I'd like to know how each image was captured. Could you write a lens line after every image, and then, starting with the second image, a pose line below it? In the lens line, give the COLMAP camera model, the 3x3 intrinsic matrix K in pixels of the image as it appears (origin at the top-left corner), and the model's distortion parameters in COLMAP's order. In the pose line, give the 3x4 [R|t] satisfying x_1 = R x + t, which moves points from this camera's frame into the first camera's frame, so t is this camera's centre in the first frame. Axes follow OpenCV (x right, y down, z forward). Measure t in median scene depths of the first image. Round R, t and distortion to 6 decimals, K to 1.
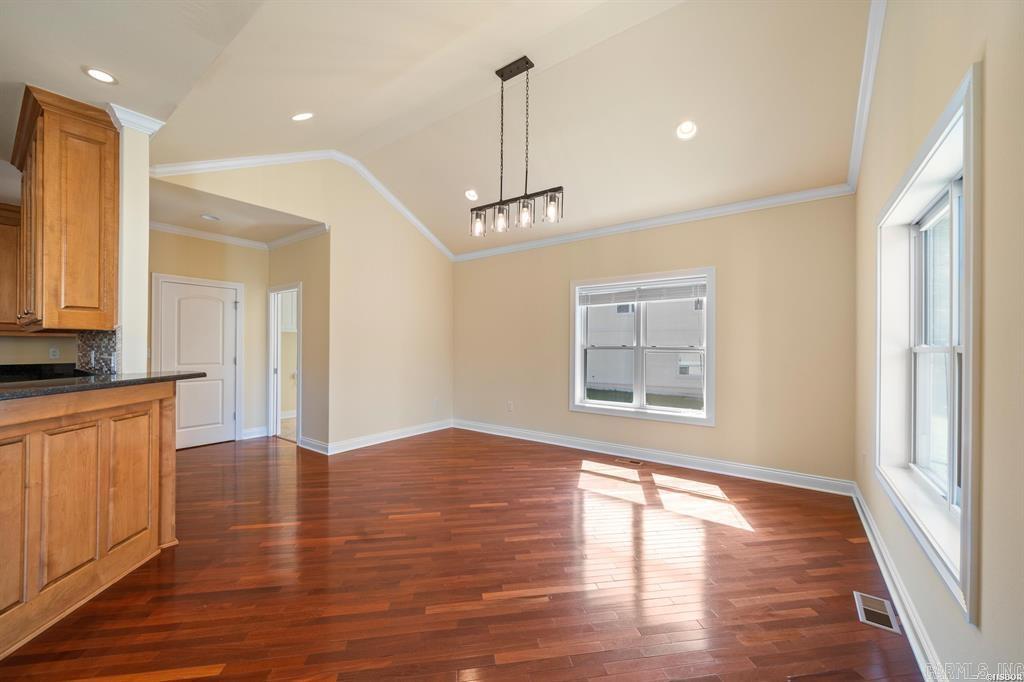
lens RADIAL K [[387.8, 0, 507.8], [0, 387.8, 343.5], [0, 0, 1]] dist [0.000275, -0.000009]
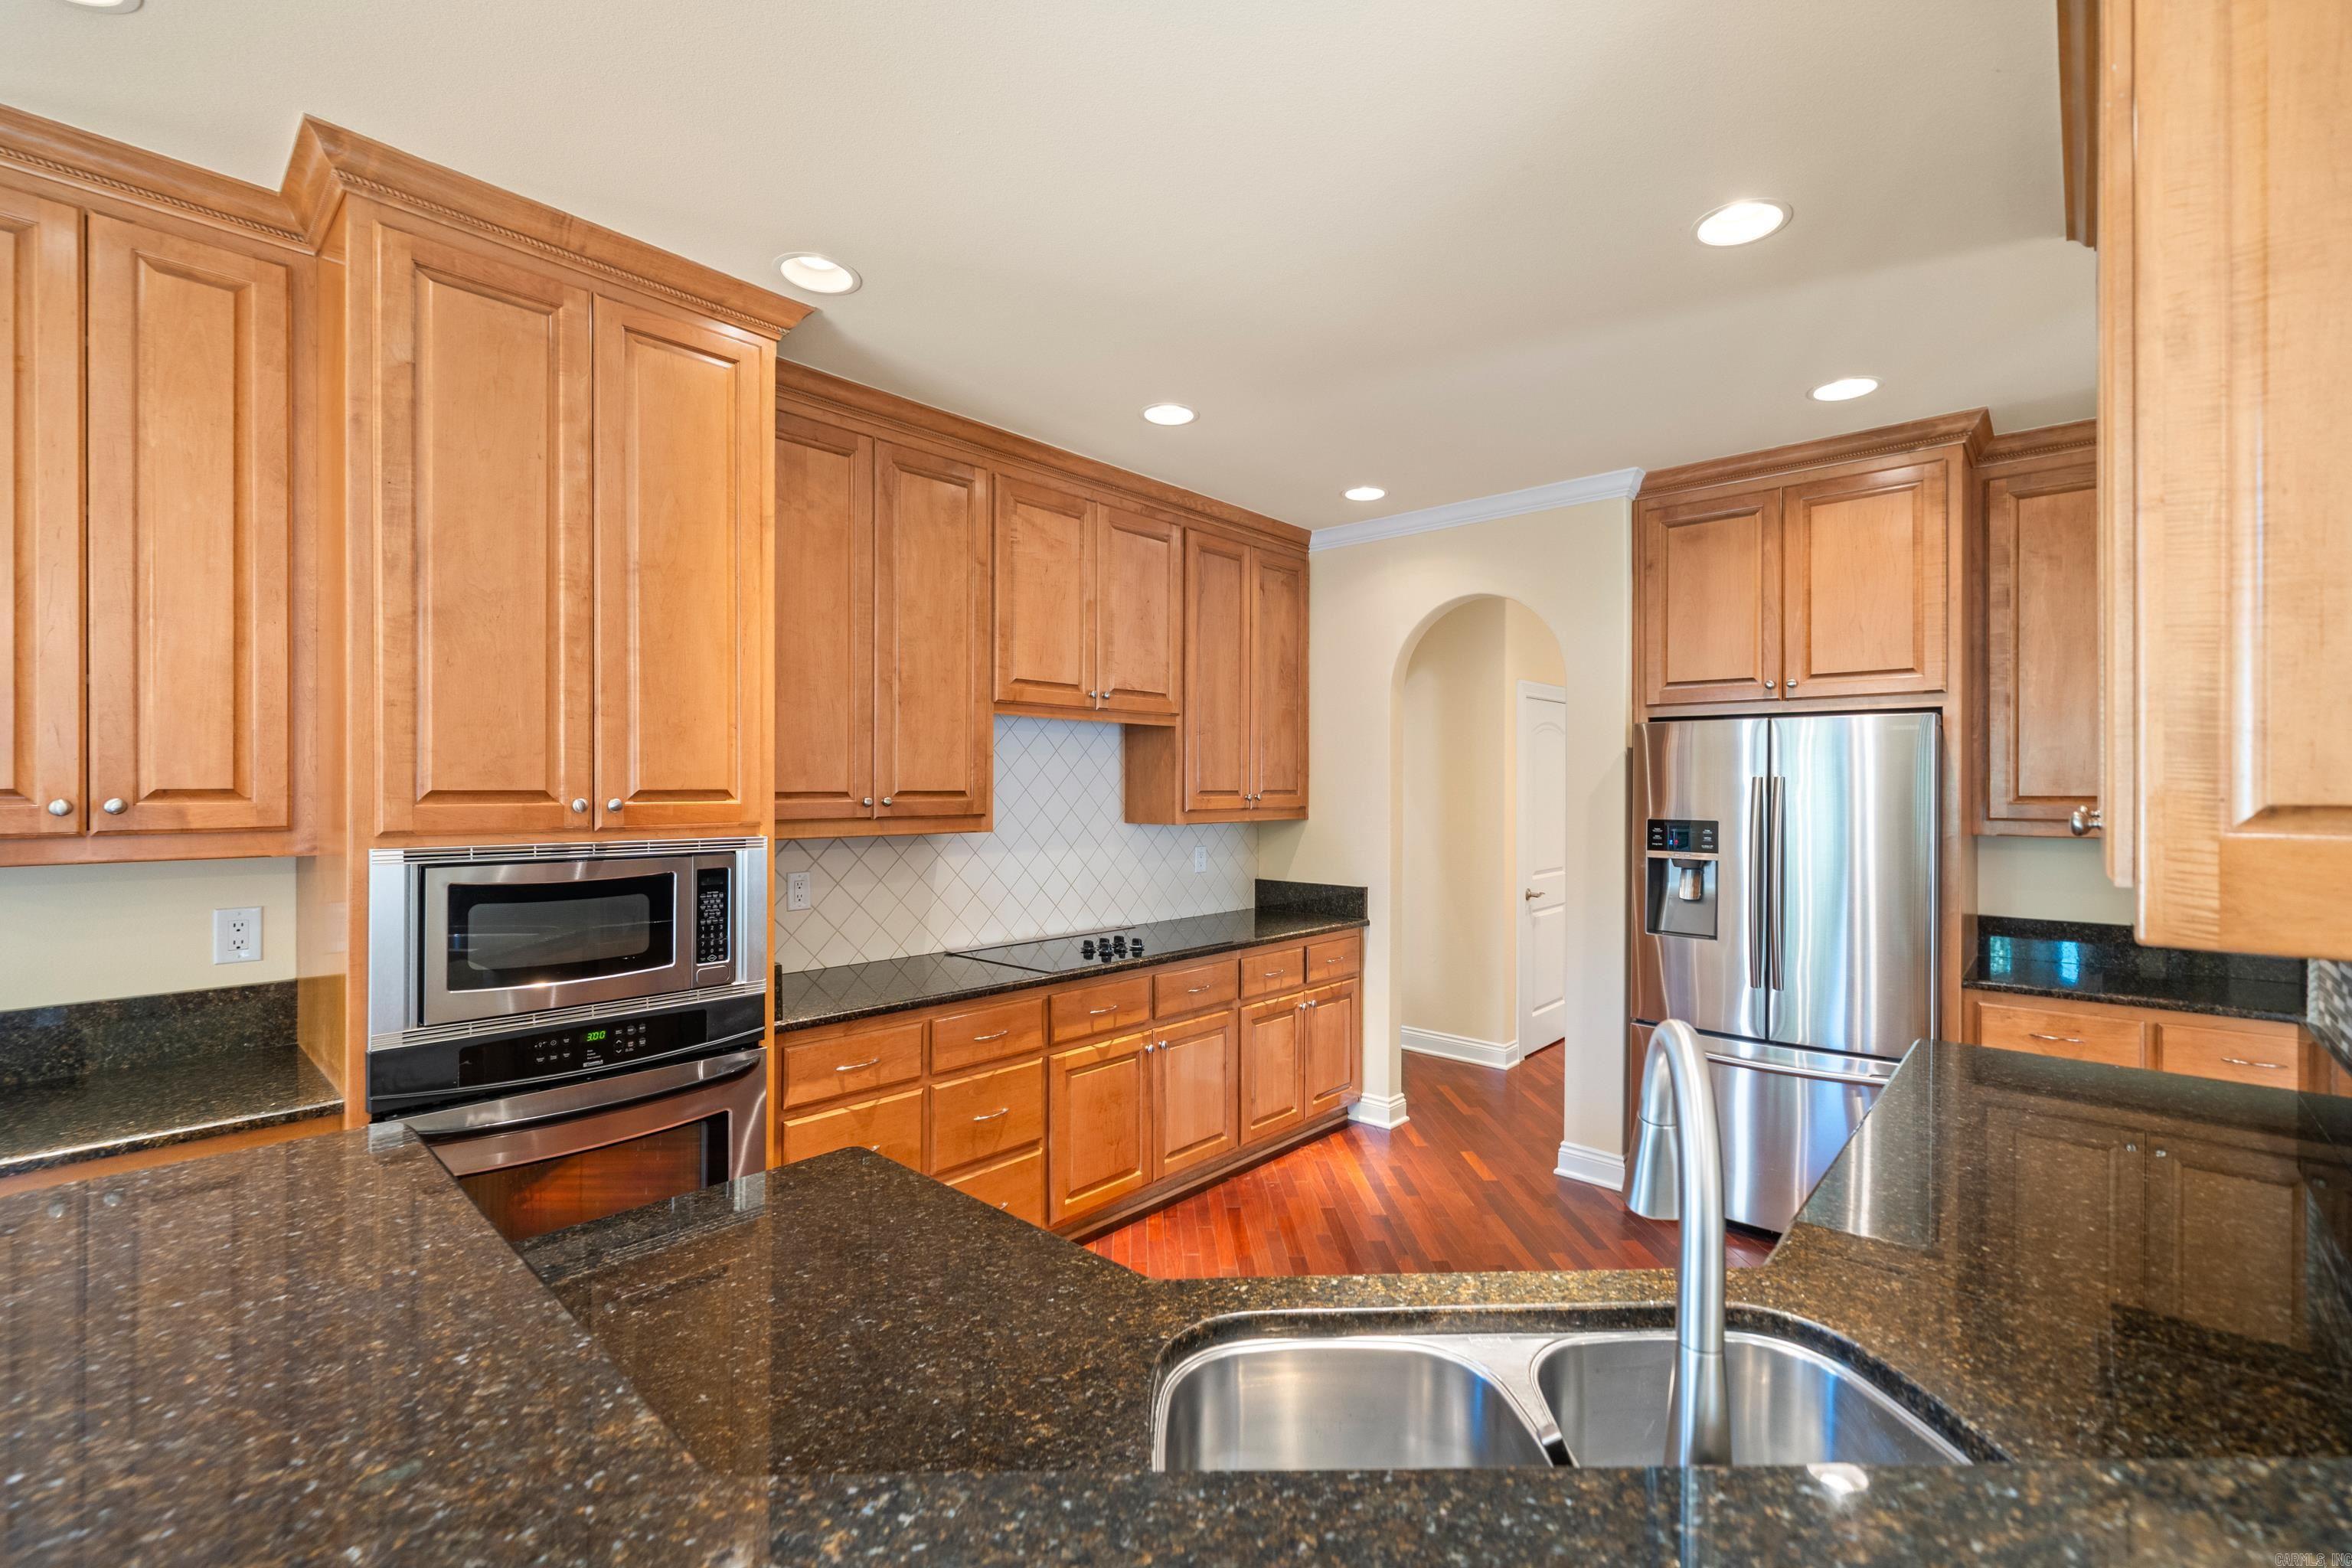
lens RADIAL K [[1001.3, 0, 1199.0], [0, 1001.3, 786.7], [0, 0, 1]] dist [-0.002703, -0.000204]
pose [[-0.094364, -0.004190, -0.995529, -0.703102], [0.002113, 0.999988, -0.004409, -0.103763], [0.995536, -0.002520, -0.094354, 0.614100]]
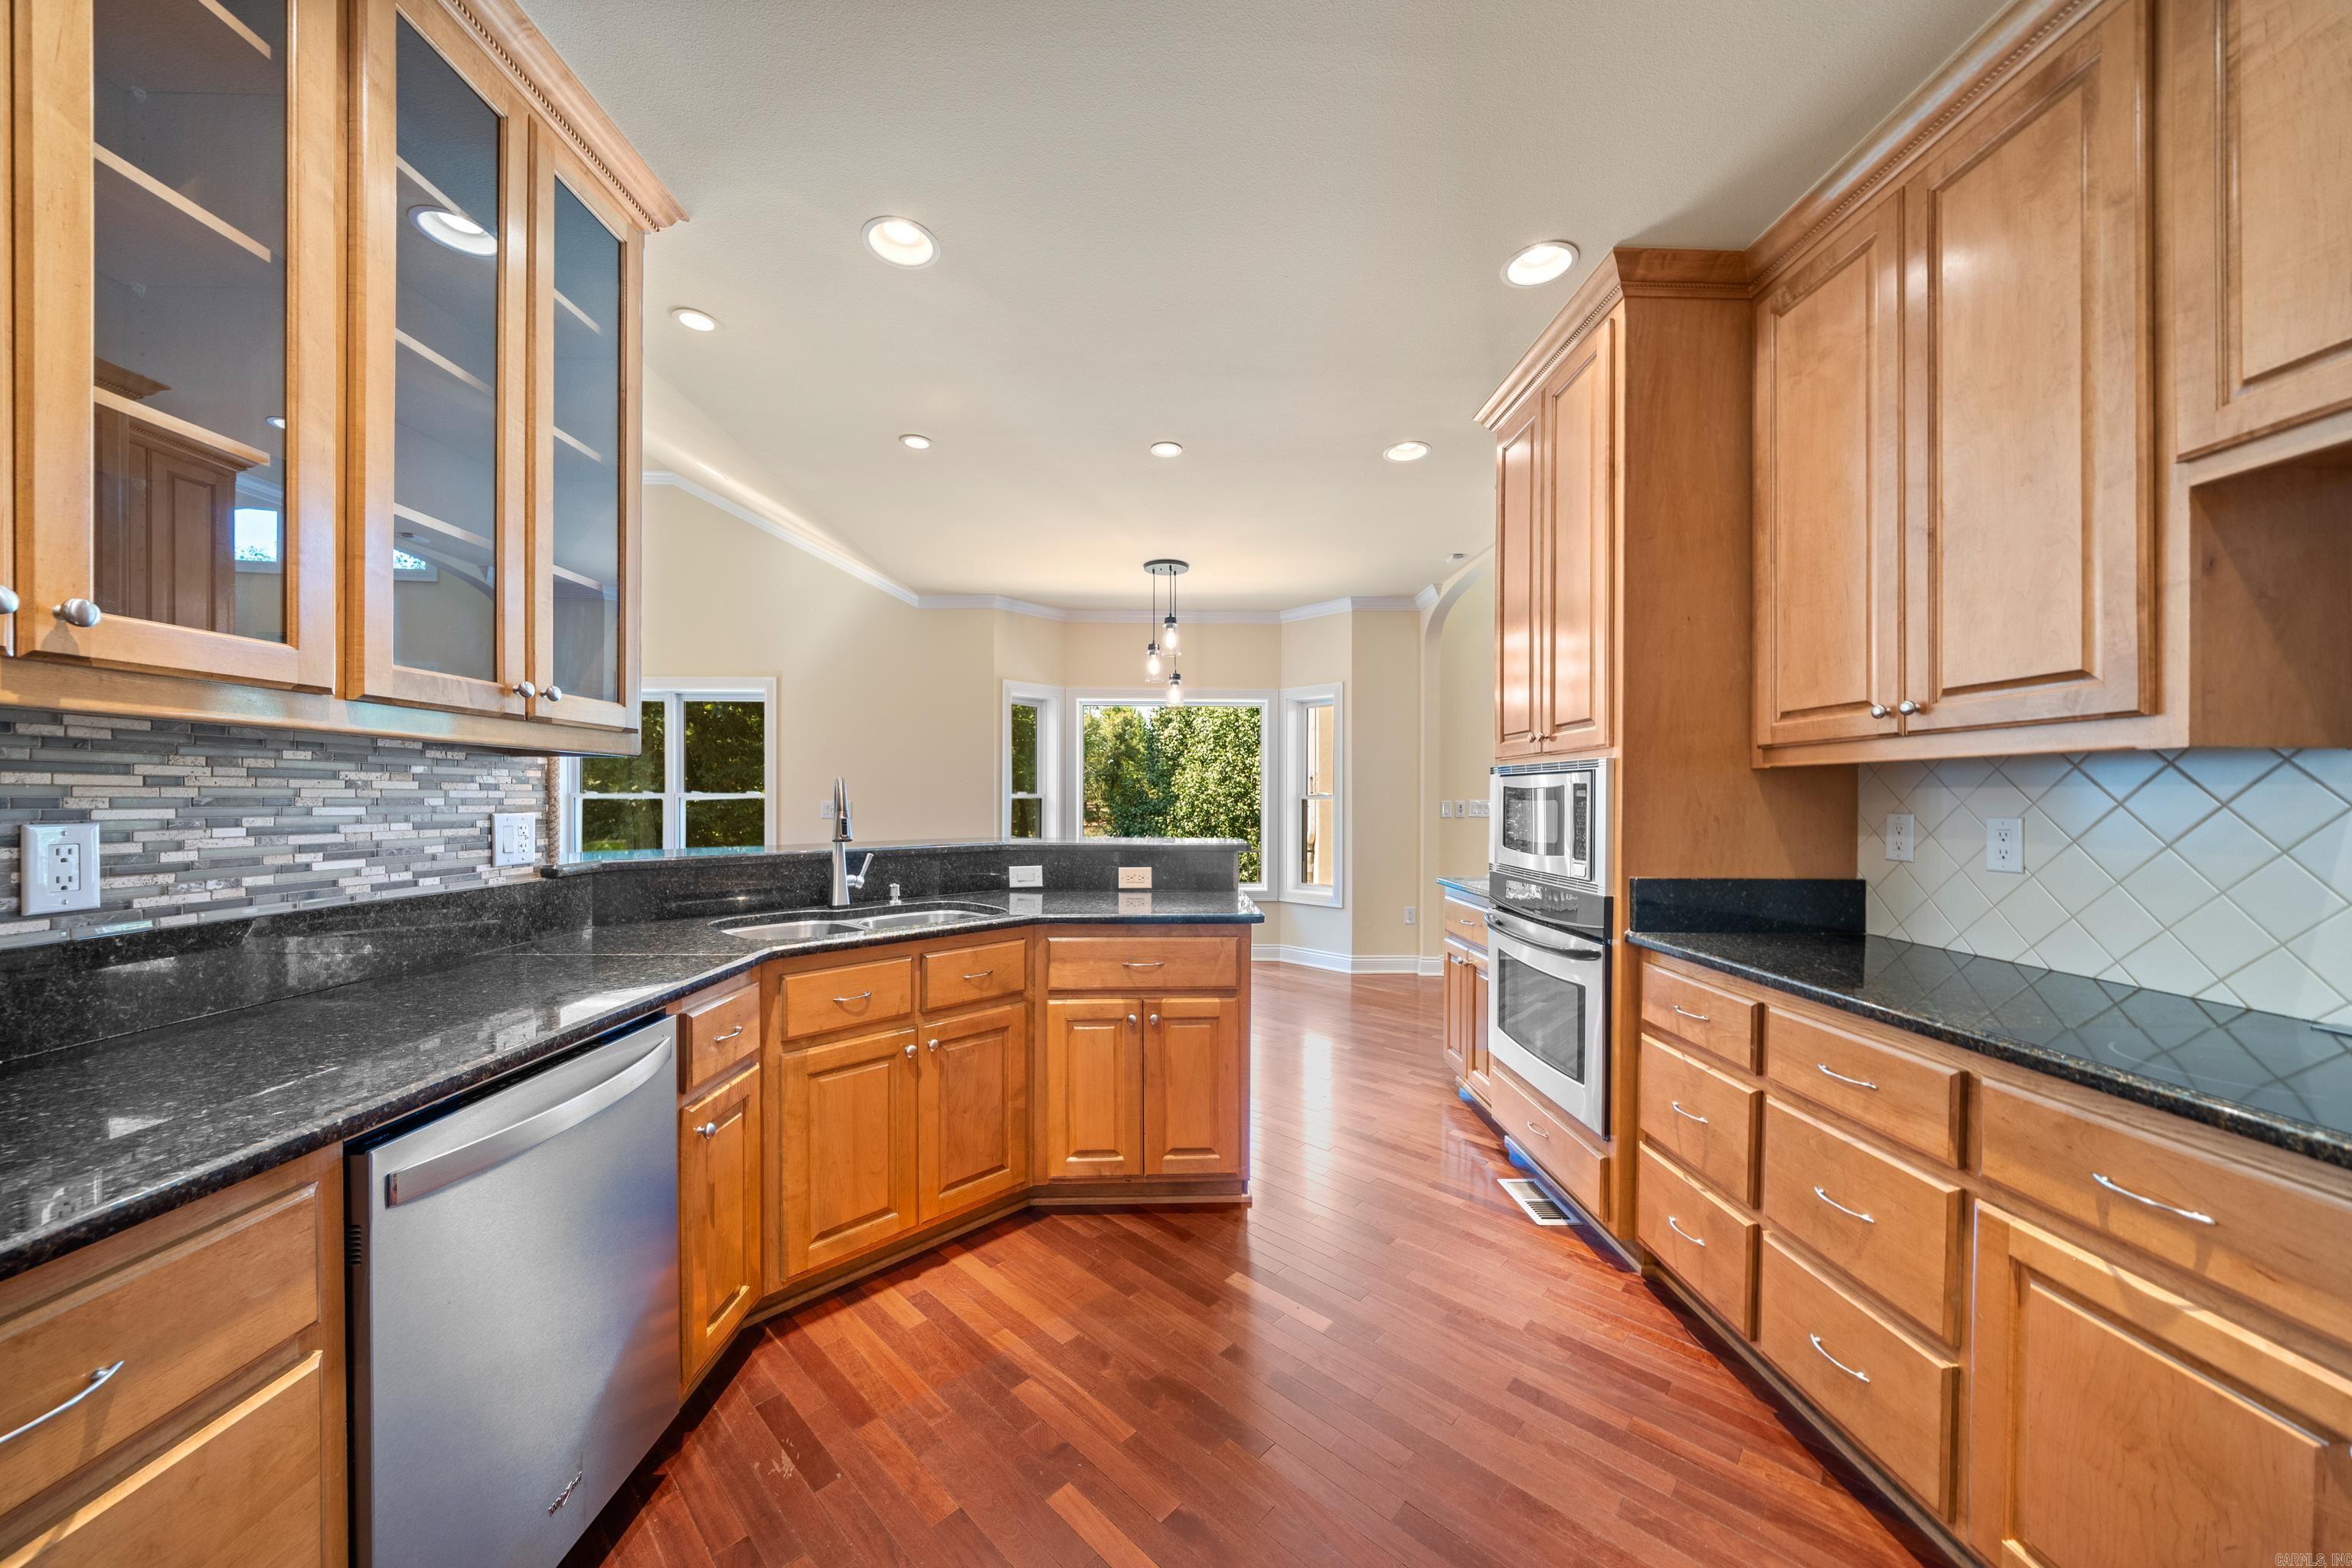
lens RADIAL K [[800.2, 0, 1176.8], [0, 800.2, 800.2], [0, 0, 1]] dist [-0.004637, 0.000042]
pose [[-0.608942, -0.008027, 0.793174, -2.180143], [-0.008460, 0.999958, 0.003625, -0.002674], [-0.793170, -0.004503, -0.608984, 1.041727]]
